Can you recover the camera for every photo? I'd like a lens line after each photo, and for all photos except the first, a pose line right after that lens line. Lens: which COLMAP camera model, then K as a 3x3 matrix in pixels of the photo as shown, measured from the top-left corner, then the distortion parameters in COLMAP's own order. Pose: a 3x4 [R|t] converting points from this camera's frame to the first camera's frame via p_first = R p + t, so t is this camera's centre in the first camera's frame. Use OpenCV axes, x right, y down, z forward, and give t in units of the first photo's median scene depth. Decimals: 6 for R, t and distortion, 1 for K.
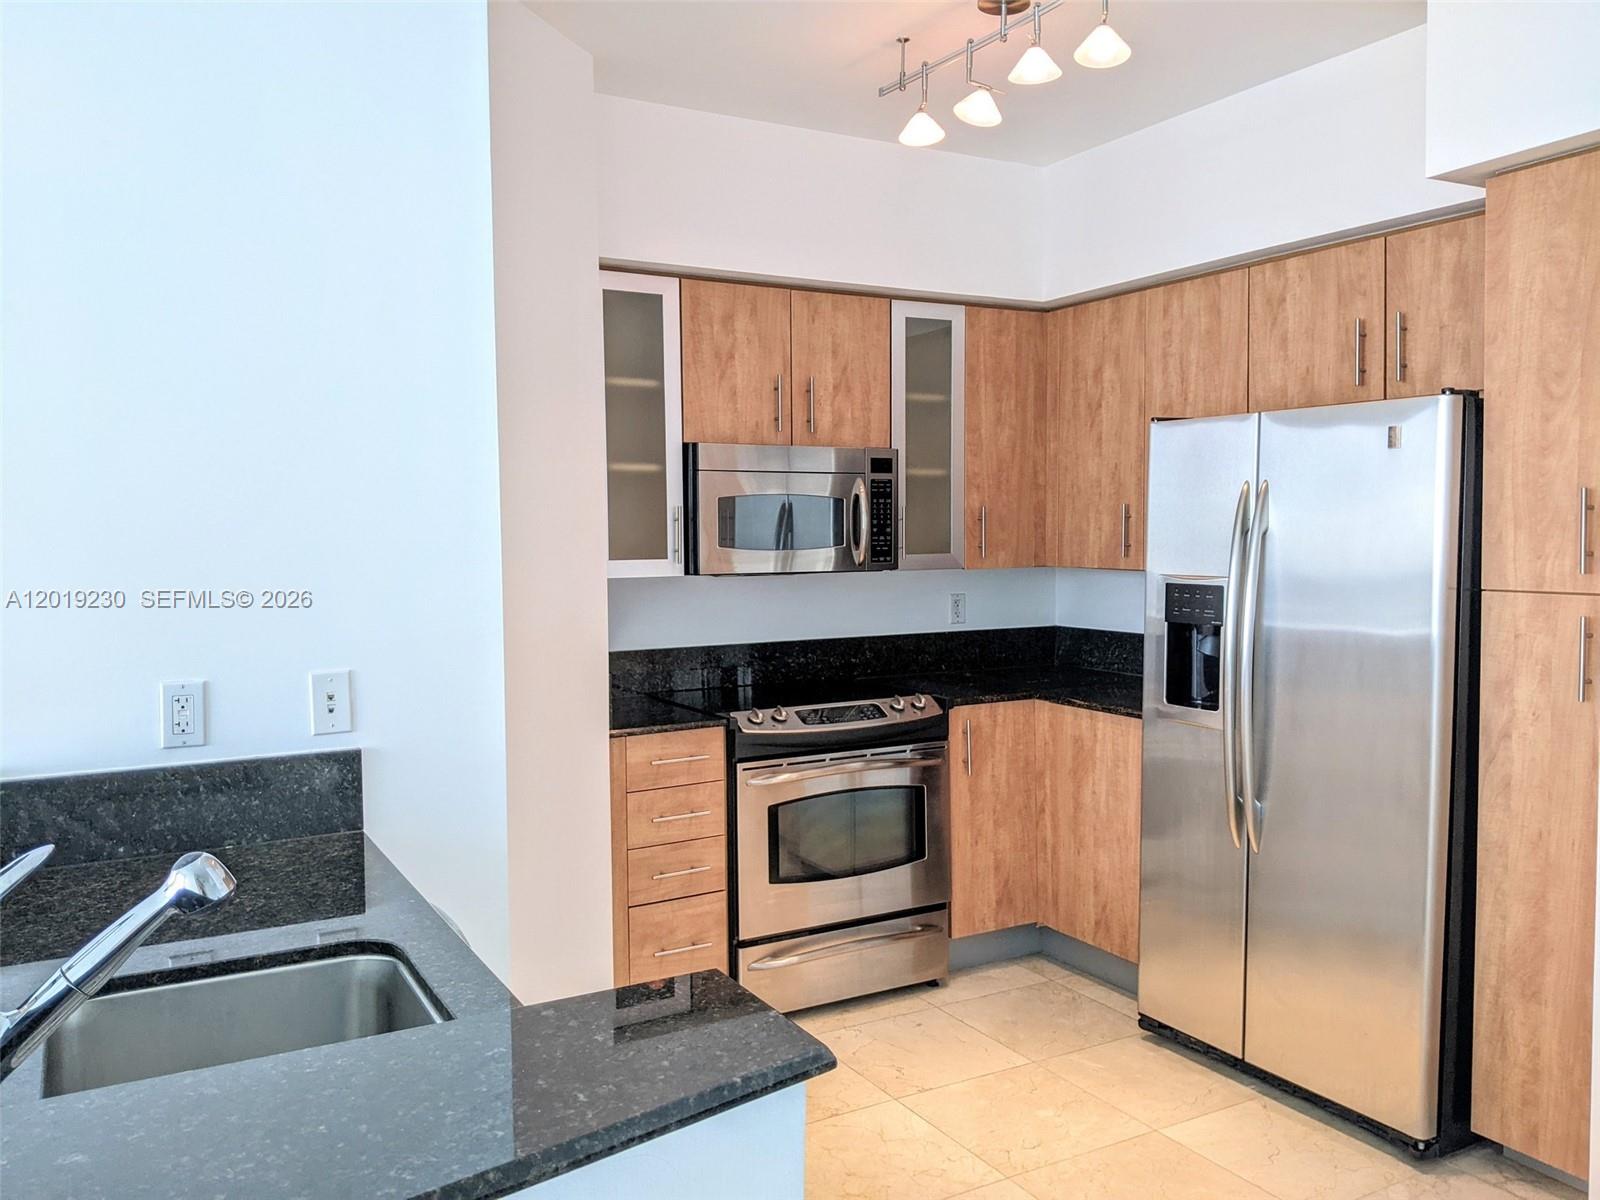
lens RADIAL K [[1284.3, 0, 776.6], [0, 1284.3, 592.9], [0, 0, 1]] dist [0.086087, -0.171839]
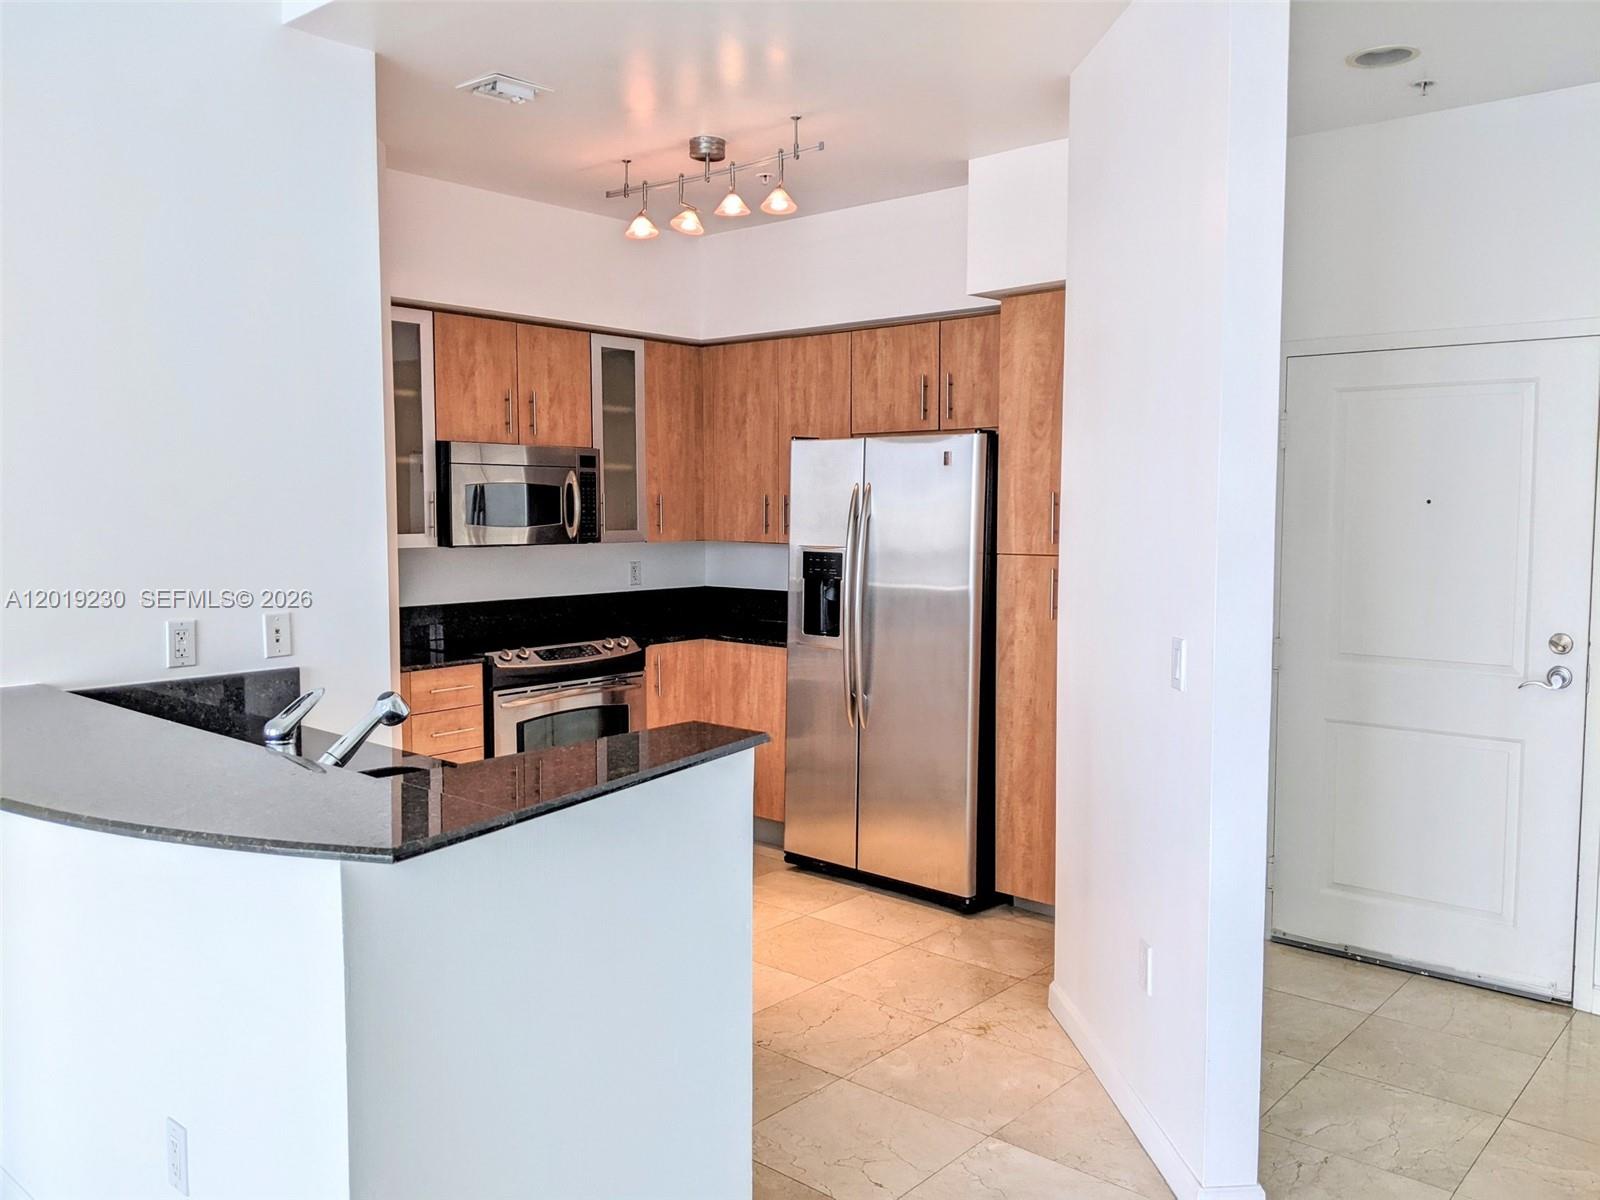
lens RADIAL K [[1284.3, 0, 776.6], [0, 1284.3, 592.9], [0, 0, 1]] dist [0.086087, -0.171839]
pose [[0.945103, -0.012791, 0.326522, -0.184397], [0.006616, 0.999778, 0.020015, 0.008859], [-0.326706, -0.016756, 0.944978, -0.326777]]
